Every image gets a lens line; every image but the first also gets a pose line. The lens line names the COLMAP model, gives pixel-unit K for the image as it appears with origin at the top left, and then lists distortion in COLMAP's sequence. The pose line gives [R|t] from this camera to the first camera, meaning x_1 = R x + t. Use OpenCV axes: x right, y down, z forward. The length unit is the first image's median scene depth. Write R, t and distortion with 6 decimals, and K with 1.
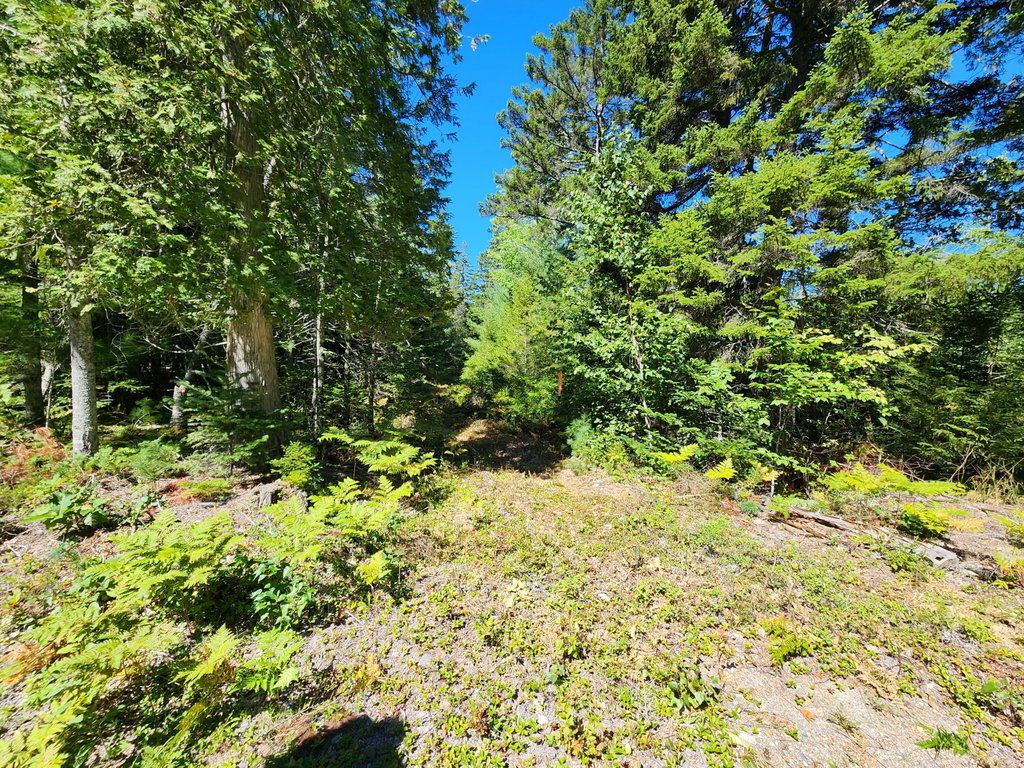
lens RADIAL K [[421.6, 0, 514.7], [0, 421.6, 388.2], [0, 0, 1]] dist [0.010902, 0.000082]
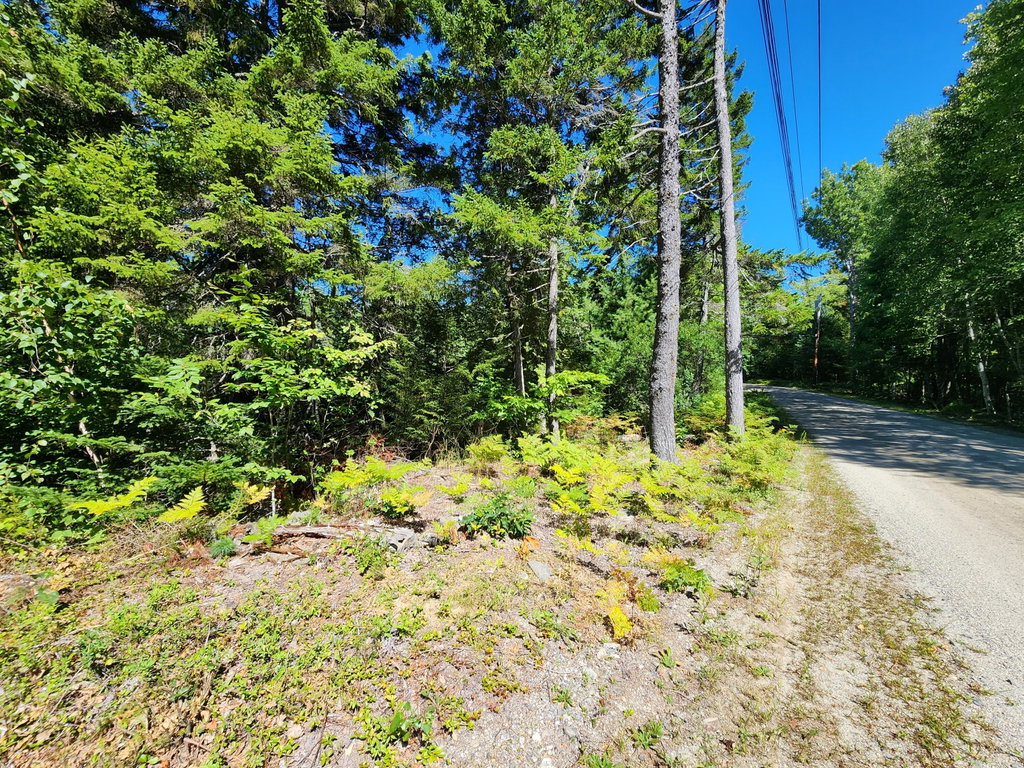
lens RADIAL K [[421.6, 0, 511.1], [0, 421.6, 383.9], [0, 0, 1]] dist [0.010902, 0.000082]
pose [[0.580323, -0.053728, 0.812612, 0.220762], [0.072262, 0.997283, 0.014333, 0.013900], [-0.811174, 0.050403, 0.582629, 0.107630]]
